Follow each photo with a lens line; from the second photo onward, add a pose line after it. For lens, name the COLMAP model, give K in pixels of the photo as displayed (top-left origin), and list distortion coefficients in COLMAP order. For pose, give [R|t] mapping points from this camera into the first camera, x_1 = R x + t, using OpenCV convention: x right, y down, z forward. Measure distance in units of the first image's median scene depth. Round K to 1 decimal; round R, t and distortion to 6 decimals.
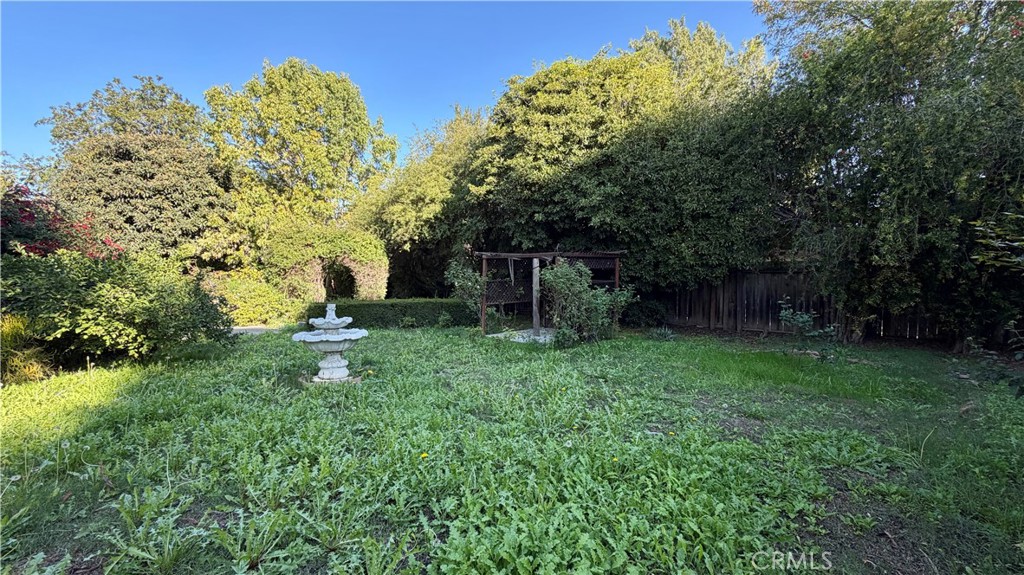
lens RADIAL K [[408.5, 0, 515.1], [0, 408.5, 289.1], [0, 0, 1]] dist [-0.000327, -0.000164]
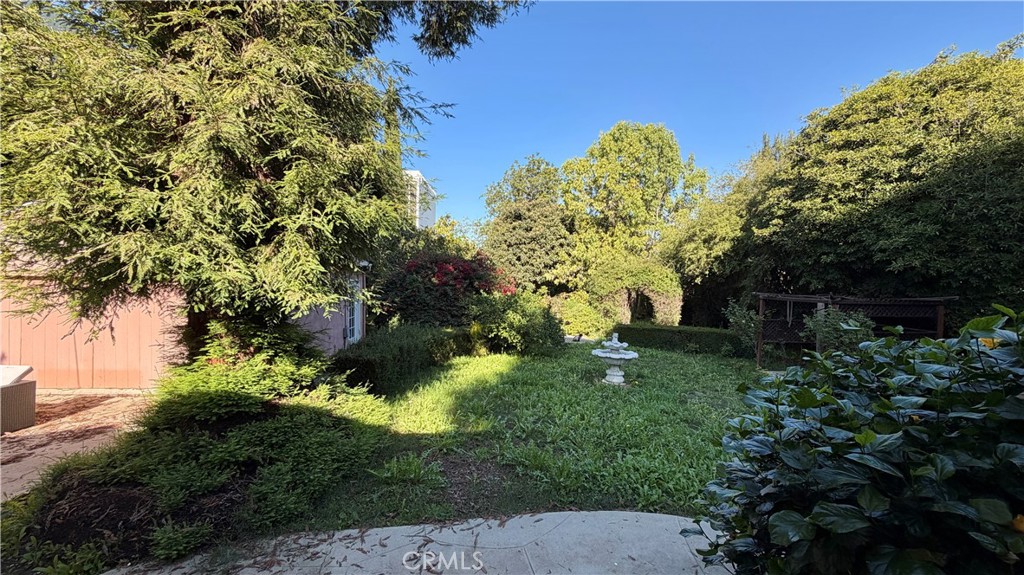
lens RADIAL K [[408.5, 0, 512.1], [0, 408.5, 284.8], [0, 0, 1]] dist [-0.000327, -0.000164]
pose [[0.723138, 0.023121, -0.690317, 0.171140], [-0.051467, 0.998465, -0.020472, -0.049584], [0.688783, 0.050333, 0.723218, -0.203566]]
